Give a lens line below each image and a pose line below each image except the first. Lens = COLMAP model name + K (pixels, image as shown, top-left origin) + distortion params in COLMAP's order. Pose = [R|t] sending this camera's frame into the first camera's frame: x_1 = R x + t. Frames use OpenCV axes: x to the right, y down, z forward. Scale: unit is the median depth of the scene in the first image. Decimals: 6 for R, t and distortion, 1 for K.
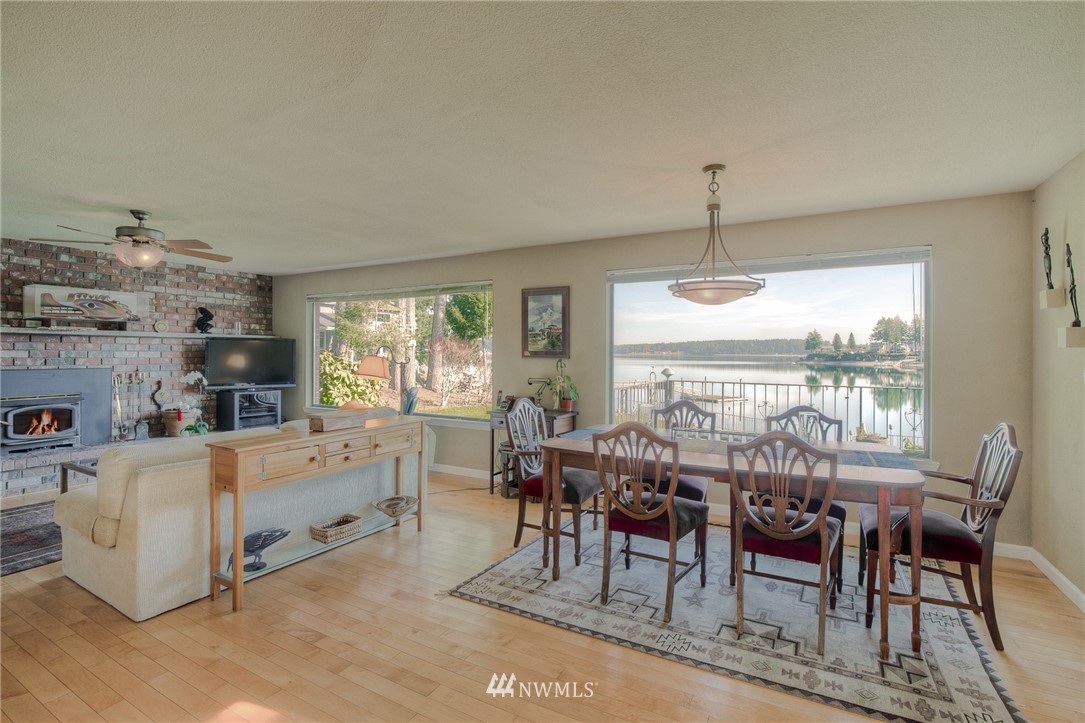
lens RADIAL K [[510.7, 0, 561.0], [0, 510.7, 352.5], [0, 0, 1]] dist [-0.009598, 0.001362]
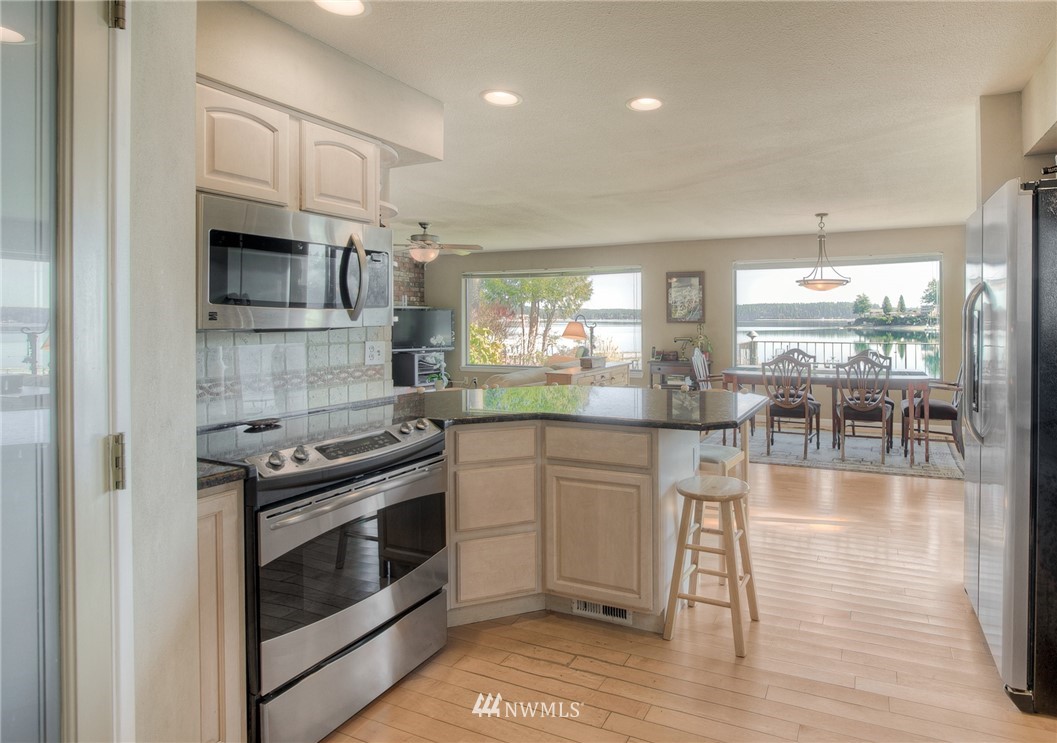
lens RADIAL K [[586.4, 0, 637.6], [0, 586.4, 319.3], [0, 0, 1]] dist [0.009041, -0.000643]
pose [[0.995378, -0.007774, 0.095721, -0.222317], [0.007622, 0.999969, 0.001960, -0.002431], [-0.095733, -0.001222, 0.995406, -0.403848]]
